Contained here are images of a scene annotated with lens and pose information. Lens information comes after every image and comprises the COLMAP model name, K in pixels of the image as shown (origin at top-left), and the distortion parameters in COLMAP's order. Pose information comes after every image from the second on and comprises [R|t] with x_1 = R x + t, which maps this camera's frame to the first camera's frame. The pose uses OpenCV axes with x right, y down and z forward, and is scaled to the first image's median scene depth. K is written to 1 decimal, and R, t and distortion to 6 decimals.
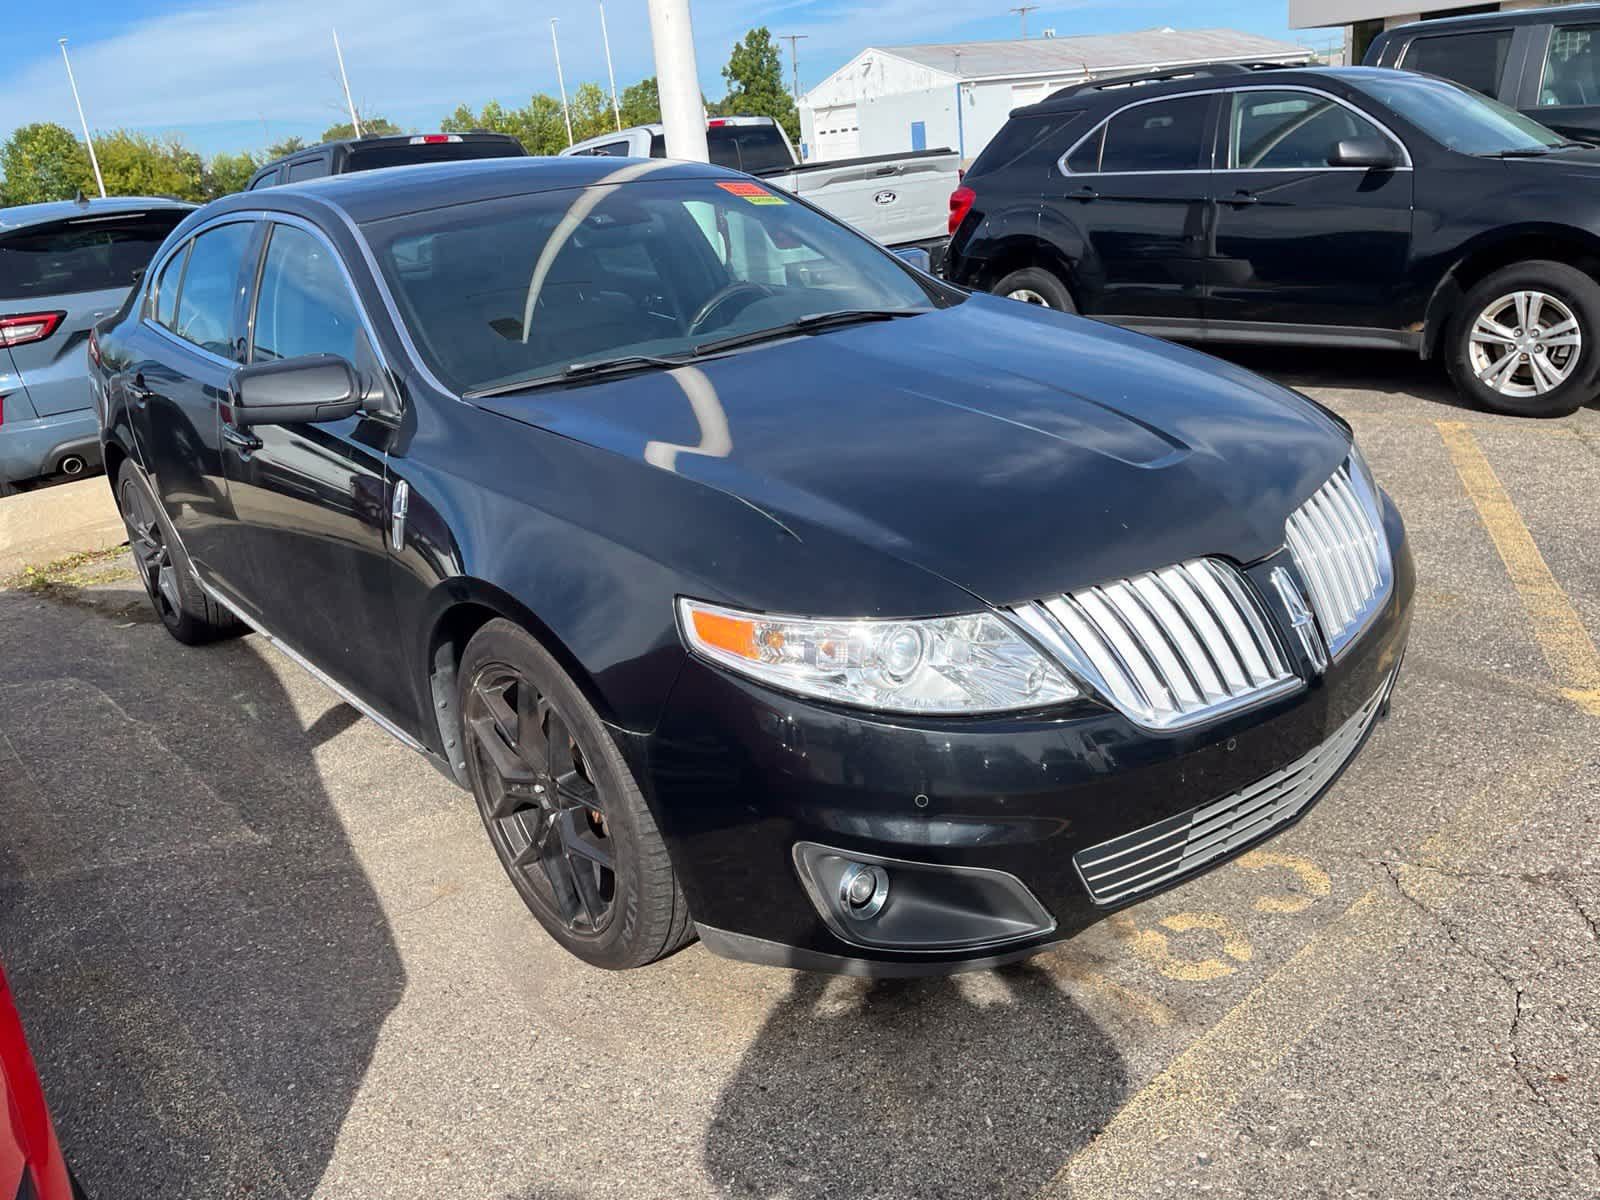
lens RADIAL K [[1181.8, 0, 801.1], [0, 1181.8, 594.1], [0, 0, 1]] dist [0.111583, -0.132440]
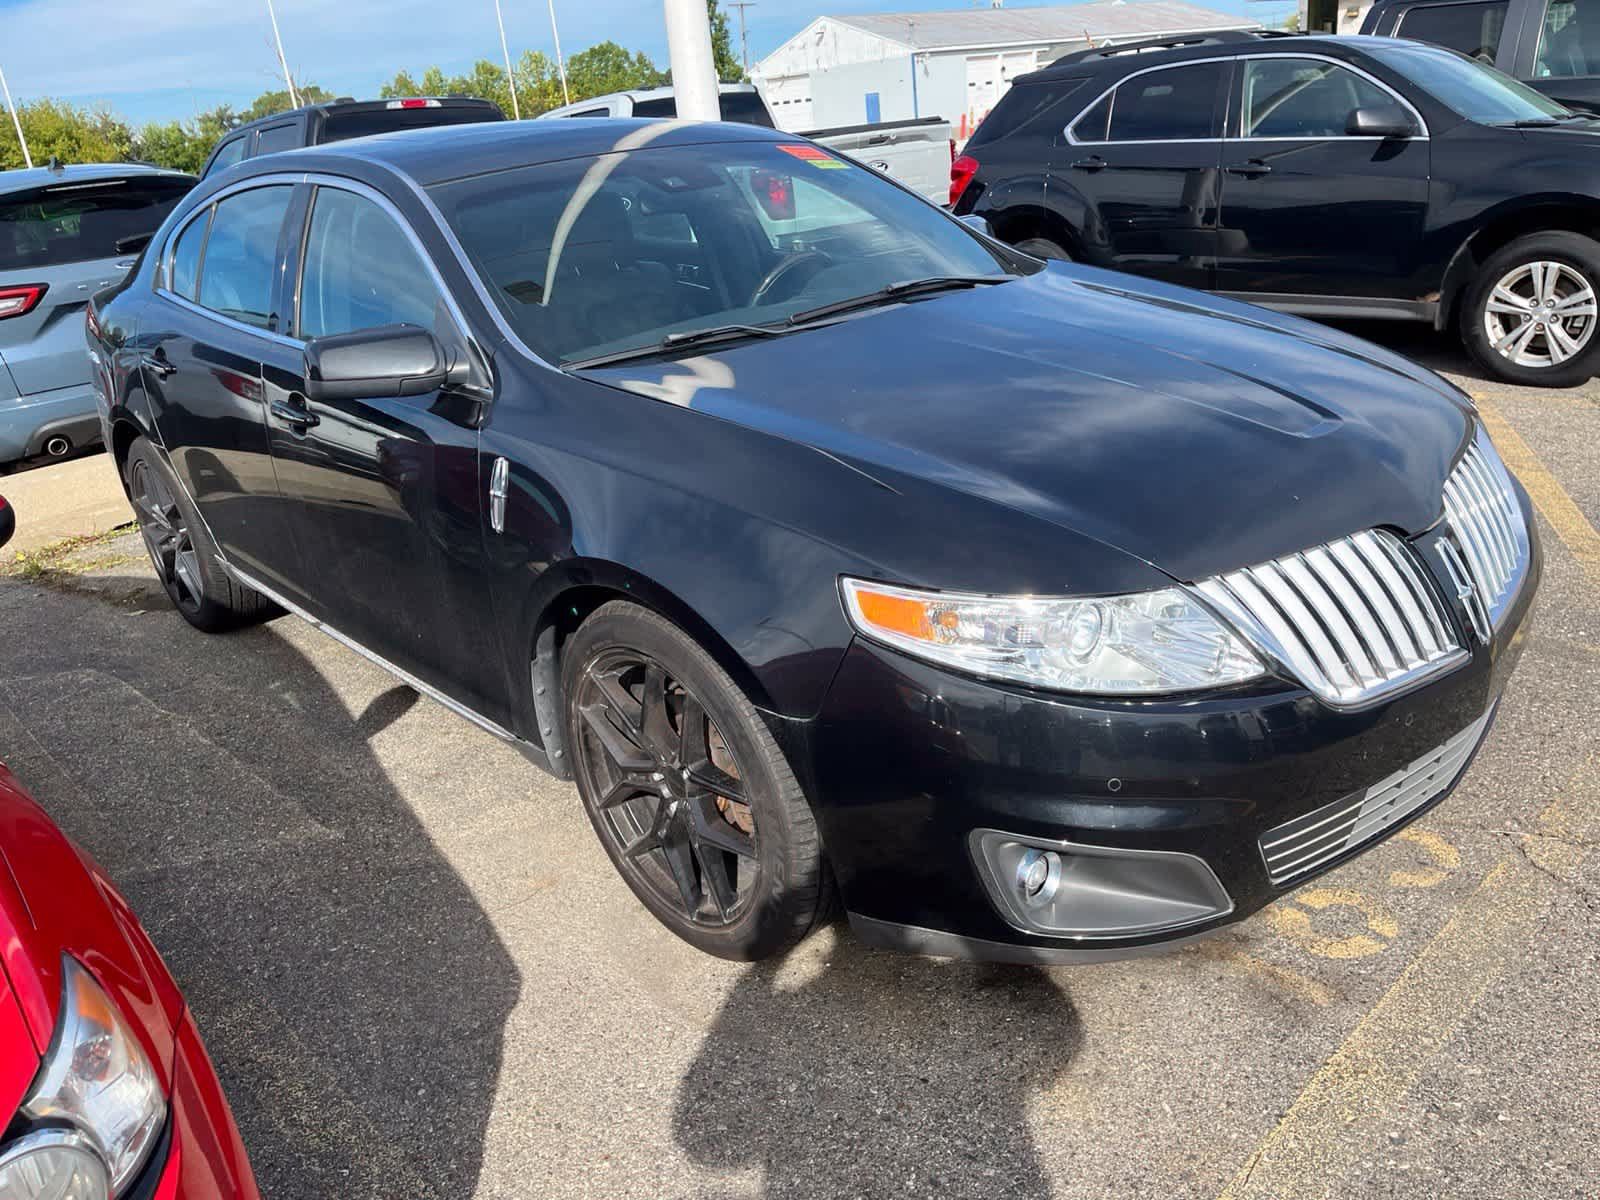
lens RADIAL K [[1183.7, 0, 818.0], [0, 1183.7, 605.4], [0, 0, 1]] dist [0.113238, -0.139358]
pose [[0.998736, -0.014029, 0.048259, -0.130766], [0.012673, 0.999519, 0.028292, -0.001019], [-0.048633, -0.027645, 0.998434, 0.035280]]
